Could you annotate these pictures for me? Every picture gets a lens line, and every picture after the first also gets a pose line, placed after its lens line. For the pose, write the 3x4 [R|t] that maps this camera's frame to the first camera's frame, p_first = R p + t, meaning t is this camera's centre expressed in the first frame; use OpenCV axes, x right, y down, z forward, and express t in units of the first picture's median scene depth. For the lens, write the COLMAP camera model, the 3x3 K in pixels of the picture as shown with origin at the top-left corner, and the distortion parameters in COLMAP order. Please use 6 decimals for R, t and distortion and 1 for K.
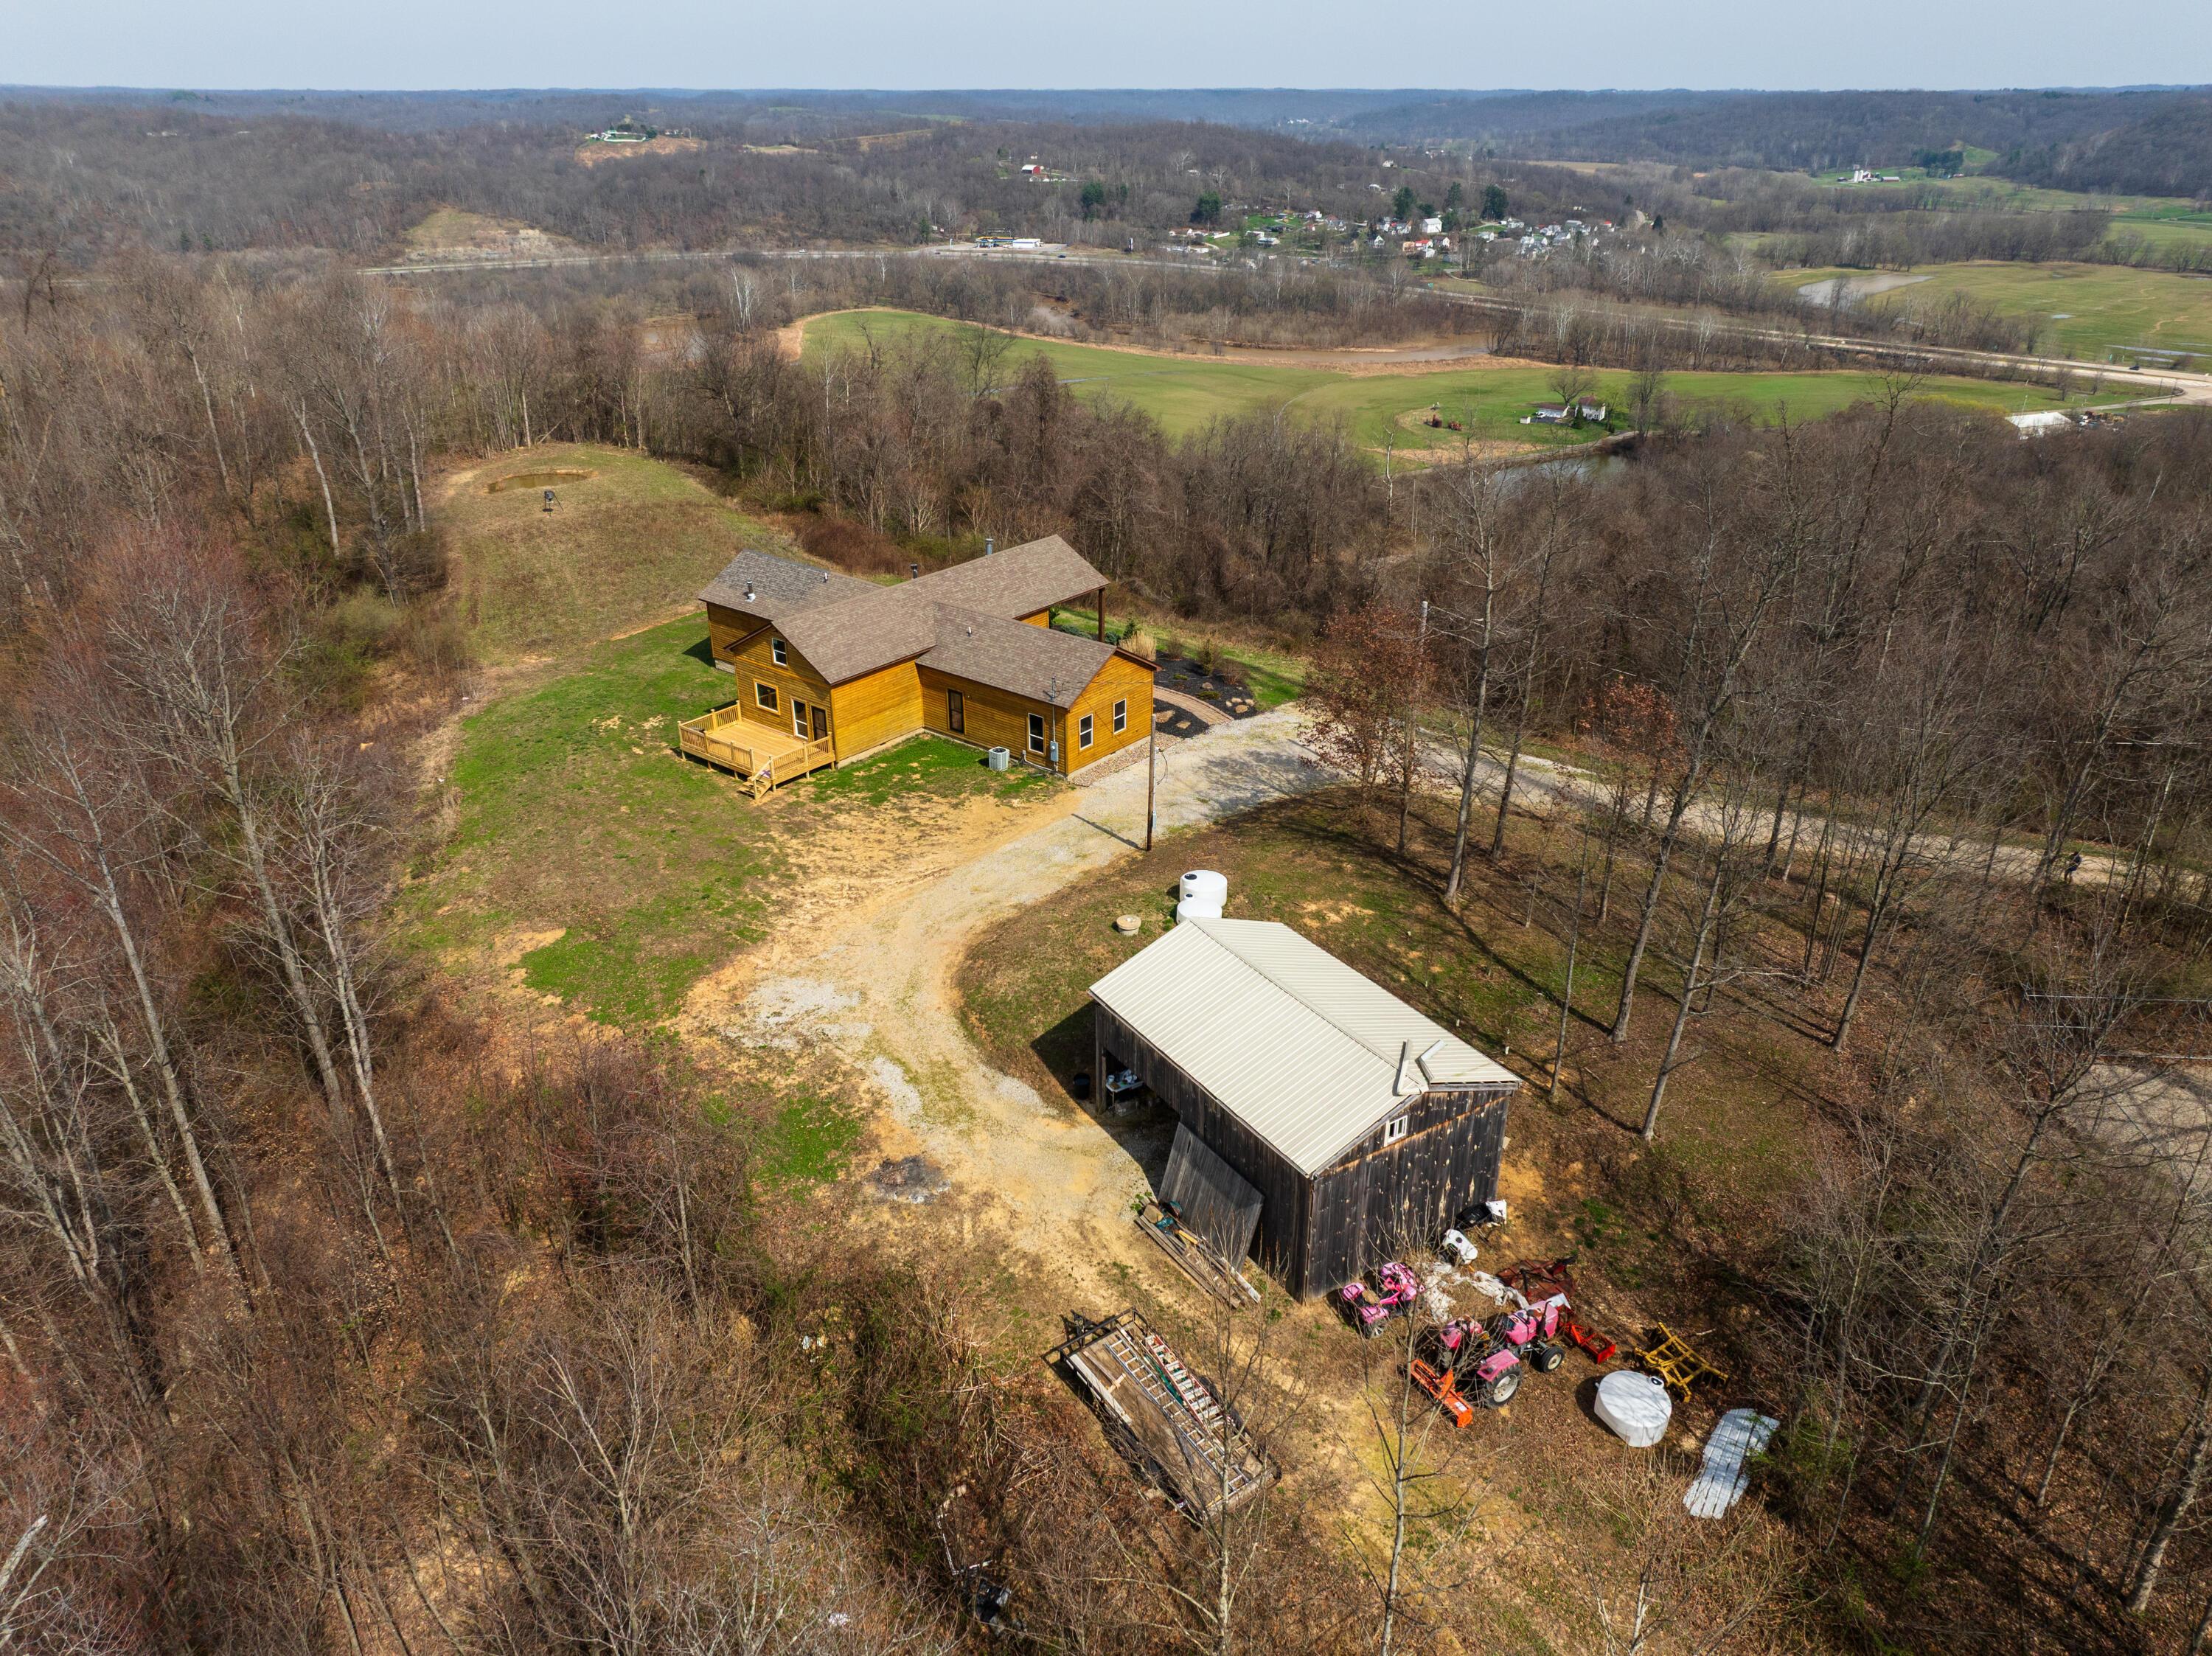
lens RADIAL K [[1550.5, 0, 1106.3], [0, 1550.5, 818.8], [0, 0, 1]] dist [-0.006953, -0.002142]
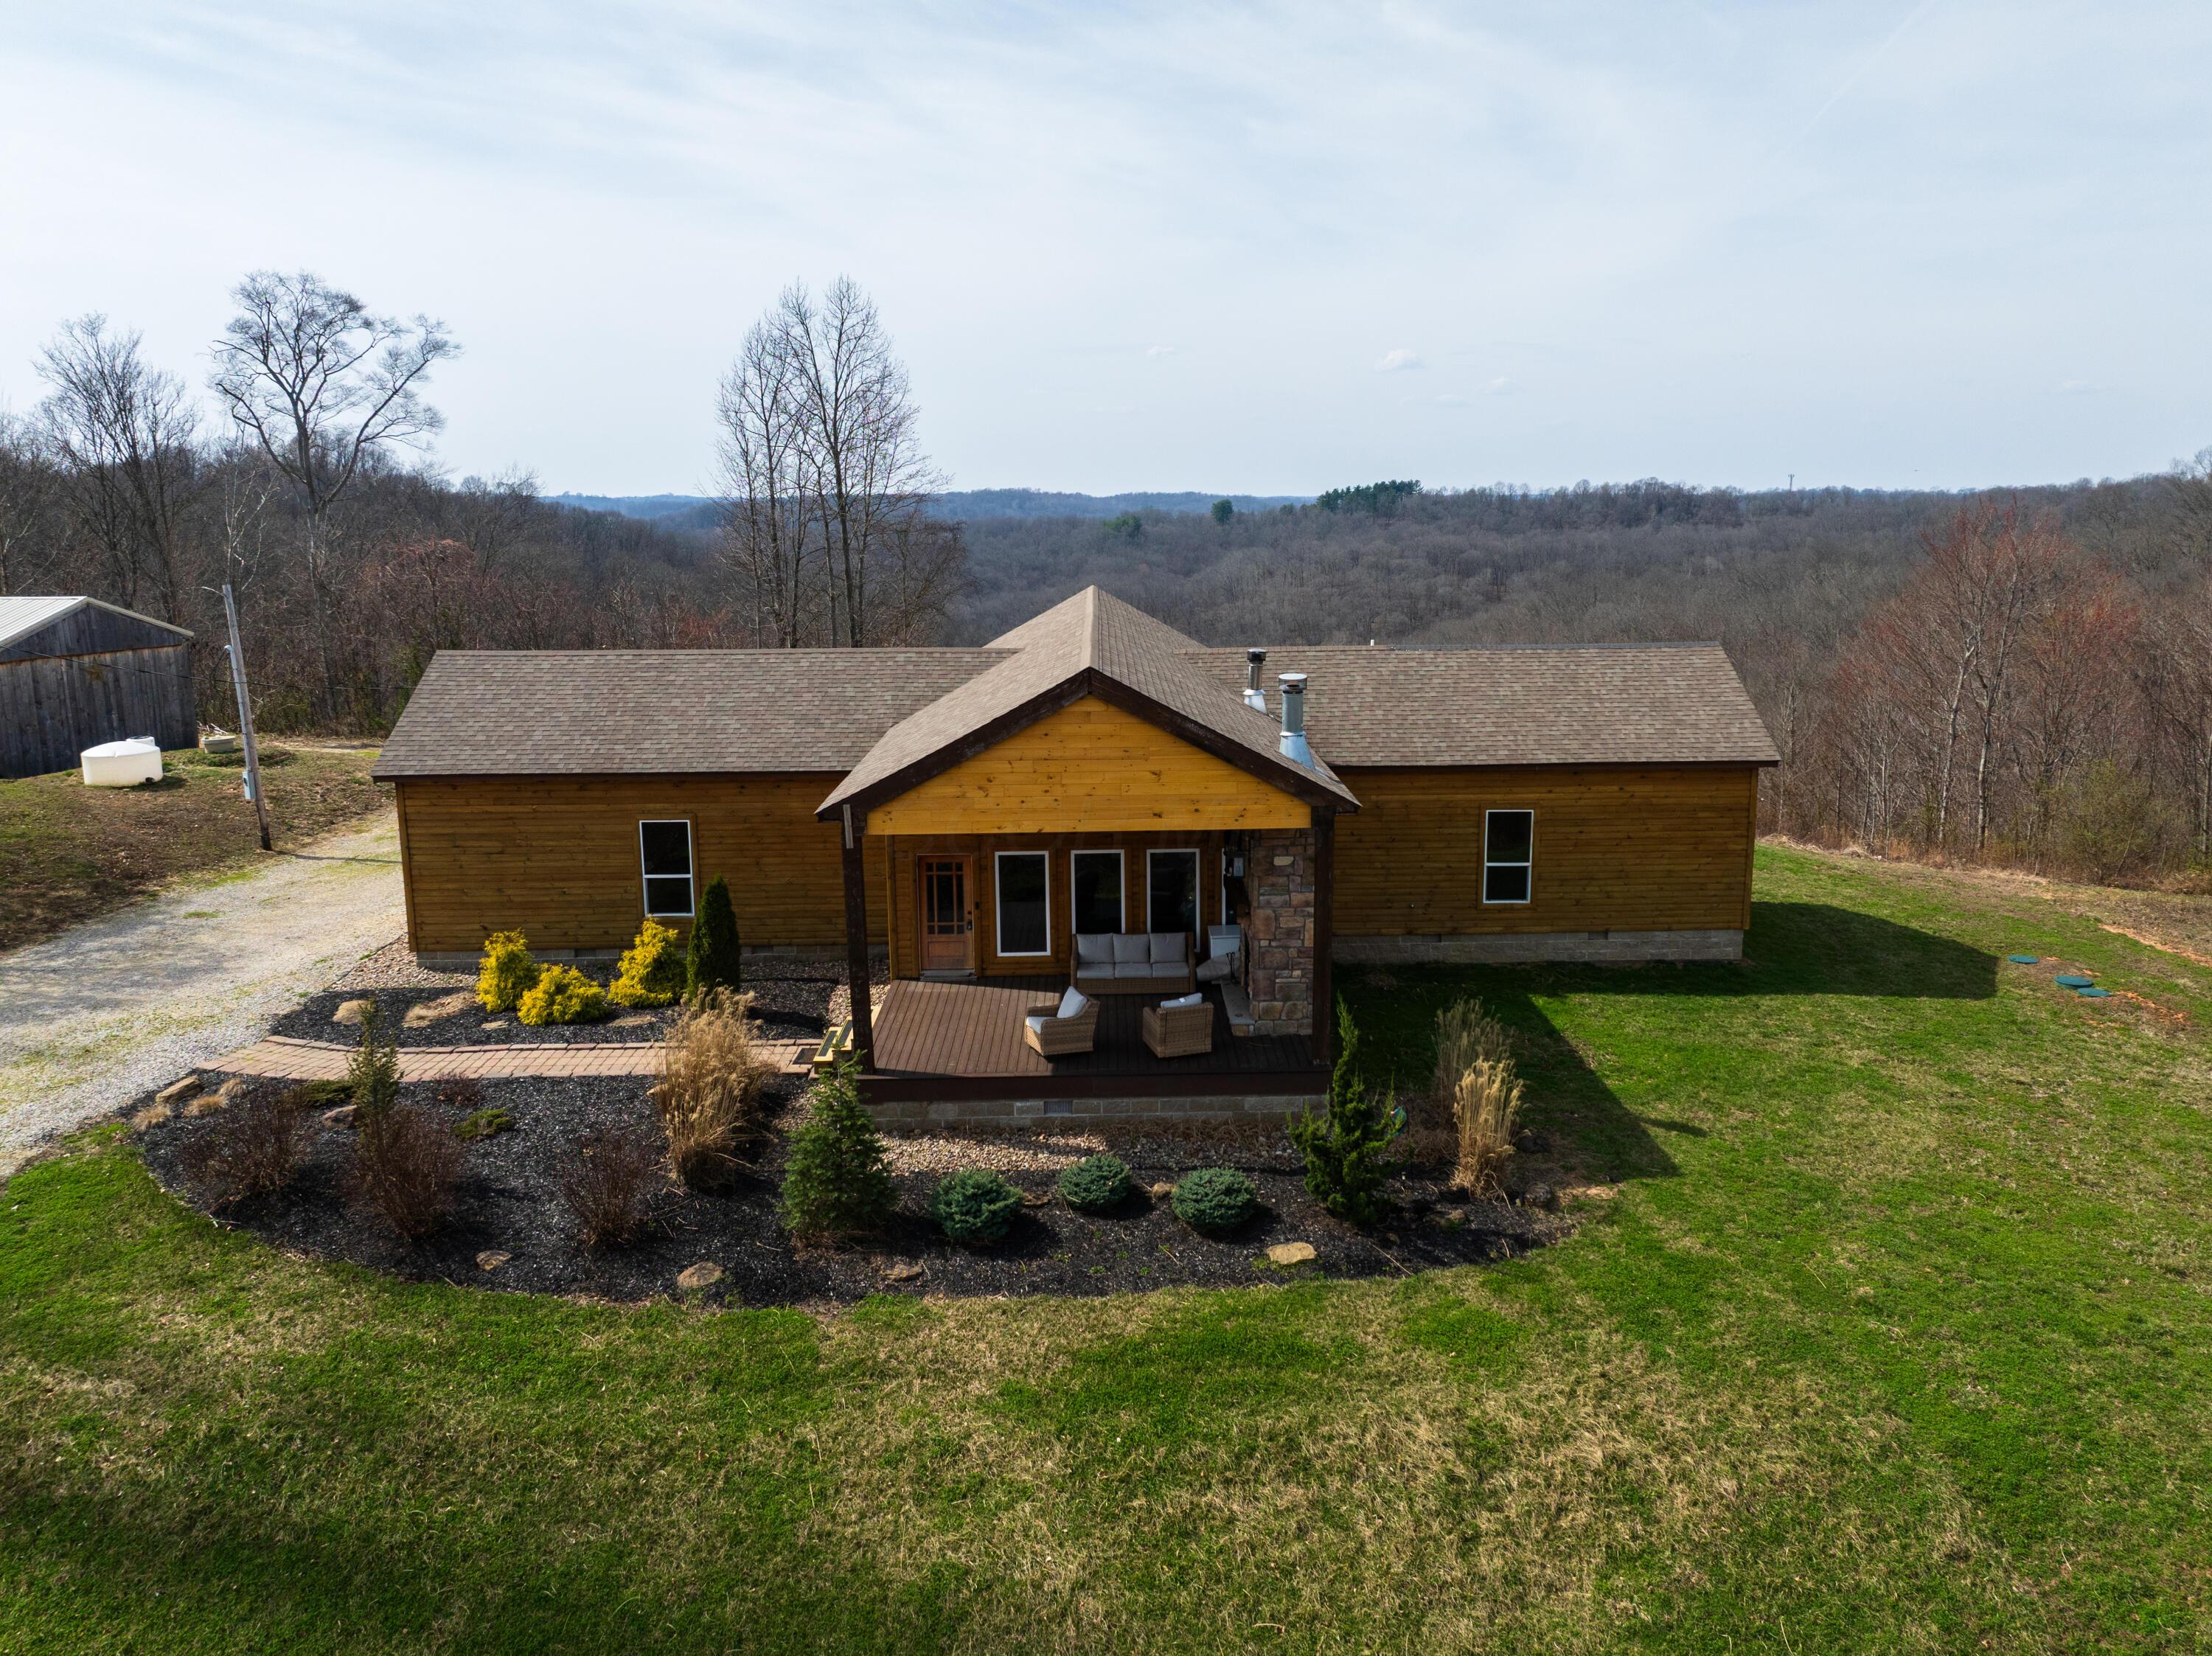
lens RADIAL K [[1635.6, 0, 1205.9], [0, 1635.6, 752.0], [0, 0, 1]] dist [-0.002688, -0.001812]
pose [[-0.737051, 0.104868, -0.667651, 0.012307], [-0.289568, 0.843616, 0.452175, -0.027595], [0.610660, 0.526606, -0.591422, 0.108763]]
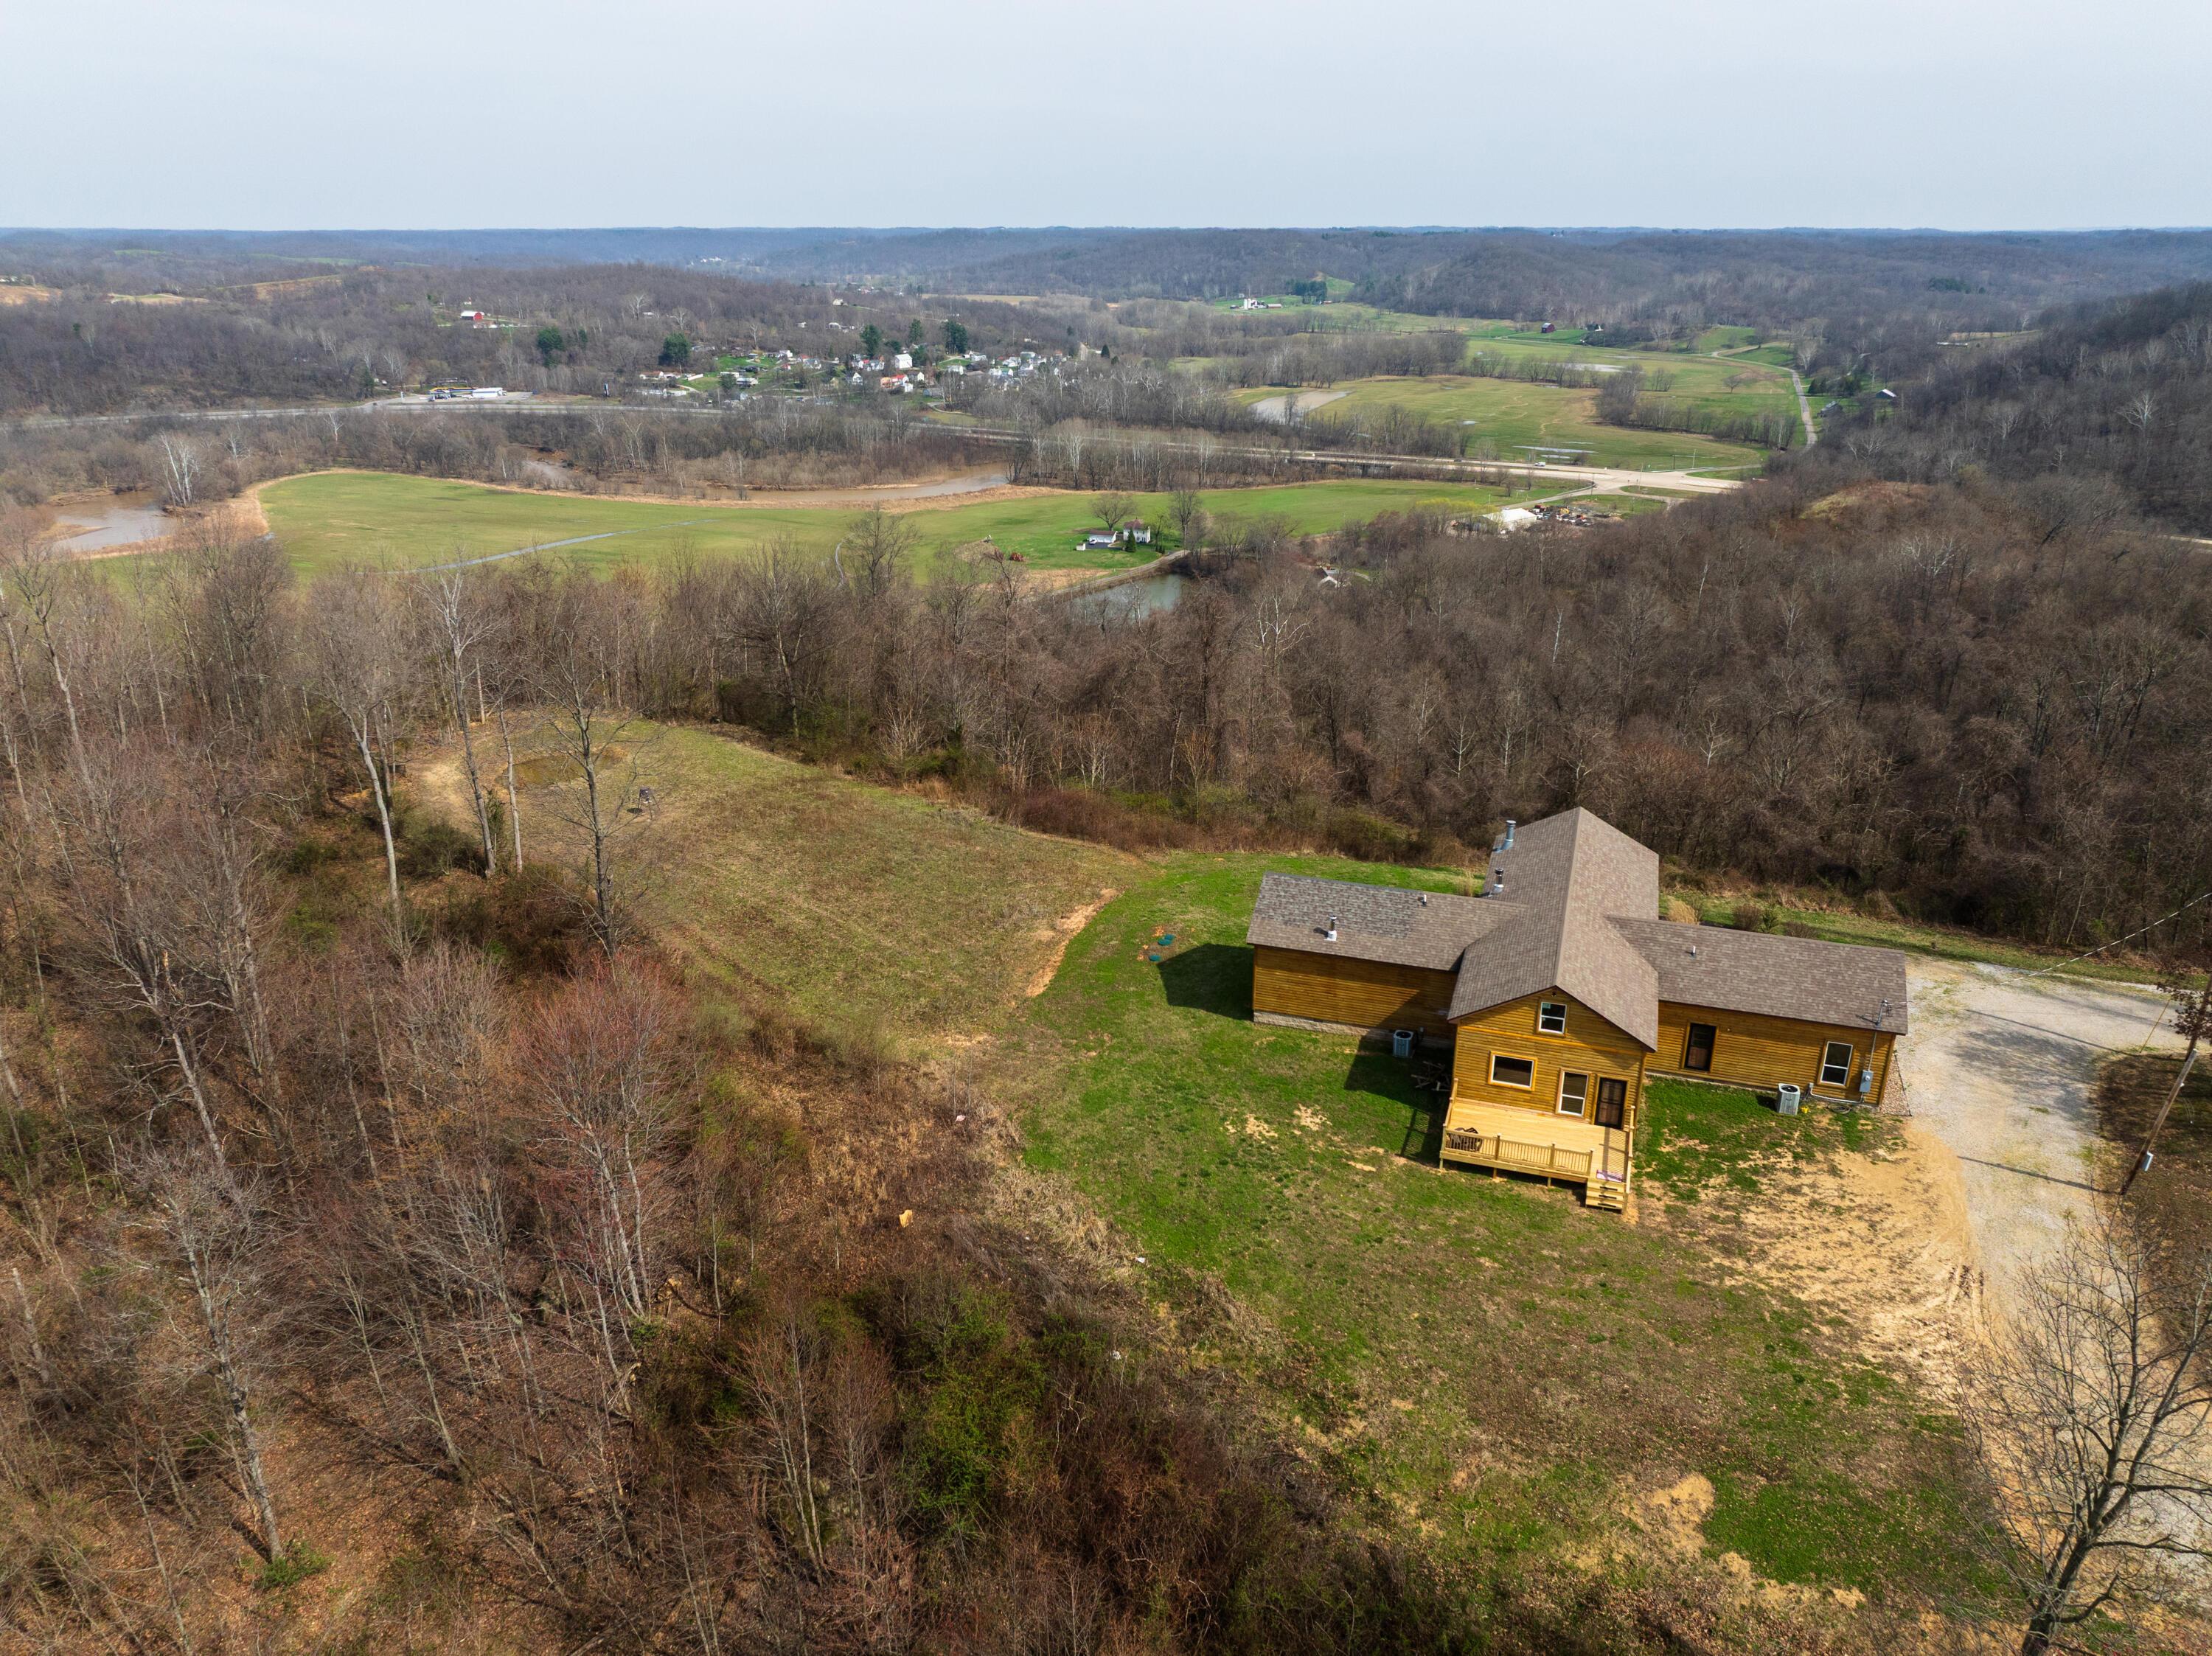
lens RADIAL K [[1550.3, 0, 1112.6], [0, 1550.3, 819.6], [0, 0, 1]] dist [-0.004401, -0.001460]
pose [[0.935997, -0.125875, 0.328733, -0.053213], [0.150288, 0.987386, -0.049833, -0.015967], [-0.318314, 0.096048, 0.943107, 0.023052]]
